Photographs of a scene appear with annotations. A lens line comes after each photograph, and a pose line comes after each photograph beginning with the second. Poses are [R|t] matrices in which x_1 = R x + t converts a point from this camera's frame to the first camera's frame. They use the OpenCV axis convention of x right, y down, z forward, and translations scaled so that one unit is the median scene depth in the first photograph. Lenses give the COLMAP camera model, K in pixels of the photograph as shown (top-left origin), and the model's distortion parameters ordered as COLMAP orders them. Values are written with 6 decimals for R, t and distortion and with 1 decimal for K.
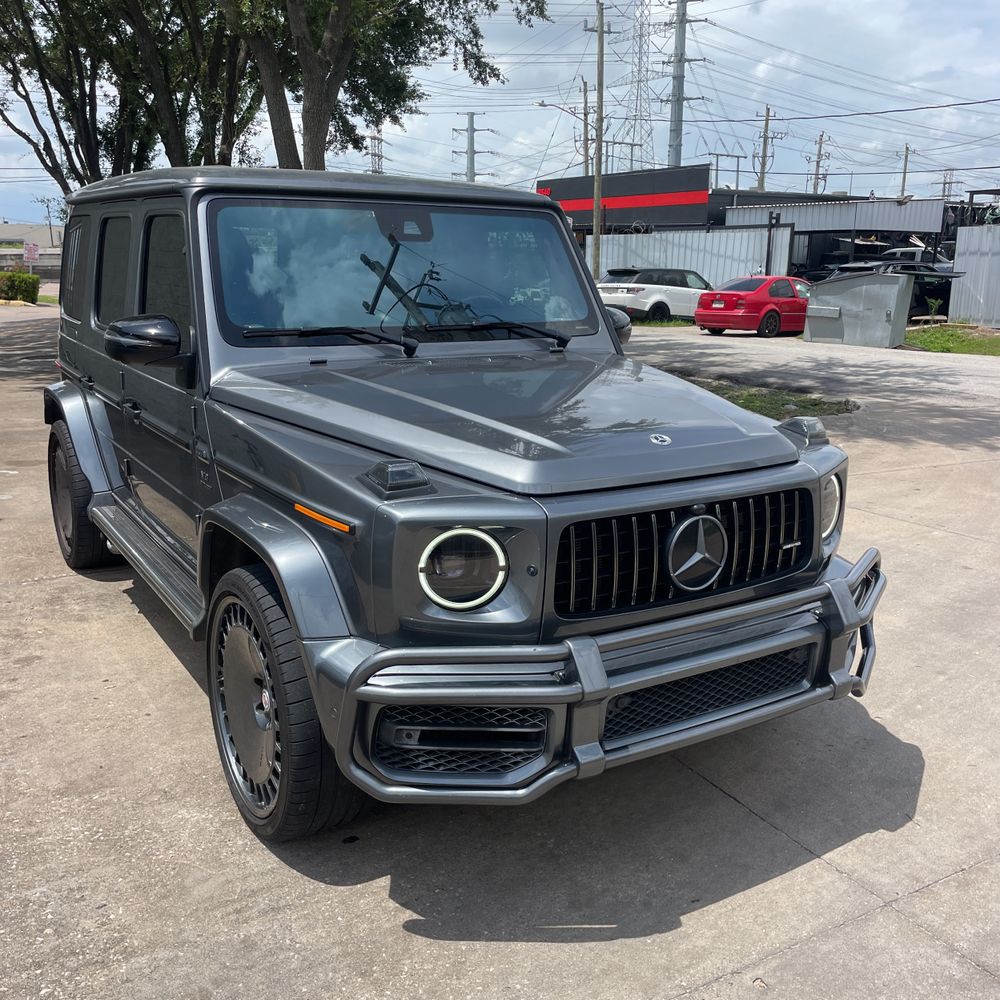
lens RADIAL K [[992.8, 0, 504.2], [0, 992.8, 520.5], [0, 0, 1]] dist [0.079488, -0.101524]
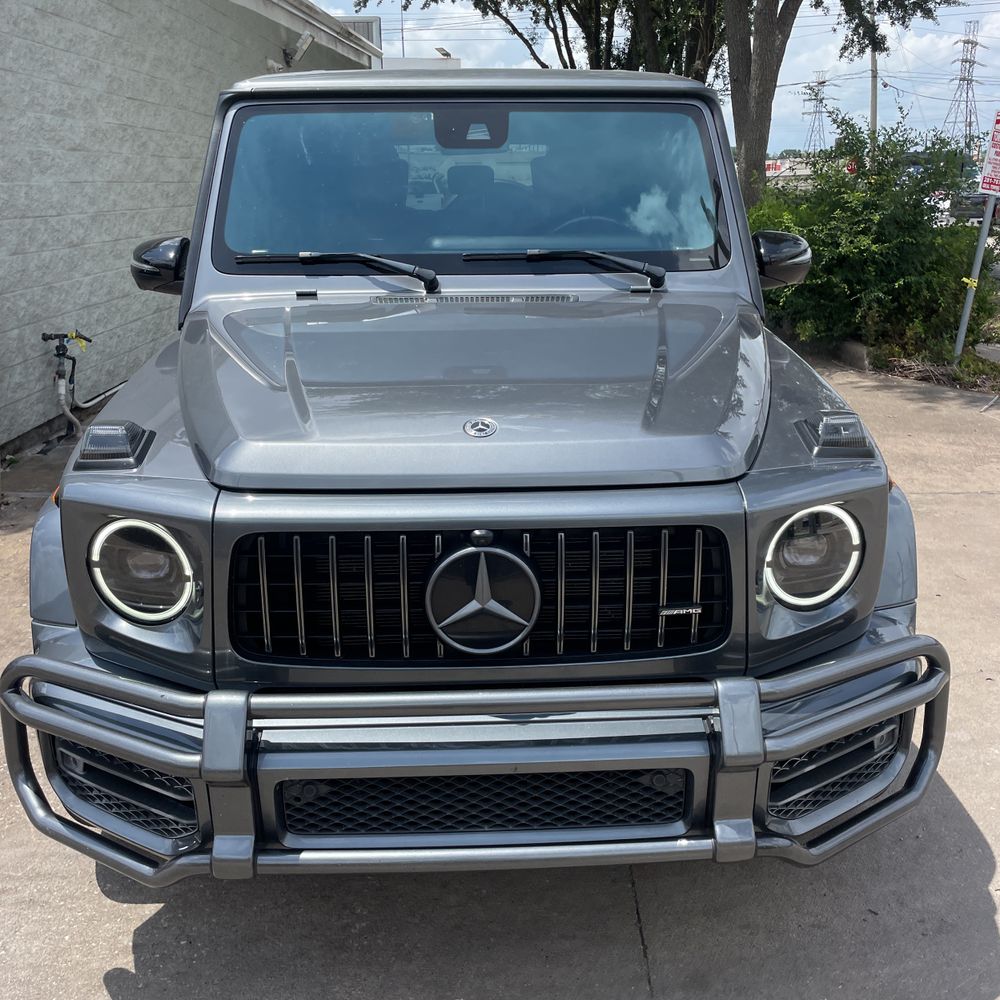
lens RADIAL K [[992.8, 0, 504.2], [0, 992.8, 520.5], [0, 0, 1]] dist [0.079488, -0.101524]
pose [[0.867023, 0.142859, -0.477349, 0.508956], [-0.110053, 0.989262, 0.096170, -0.085683], [0.485962, -0.030848, 0.873435, 0.407905]]
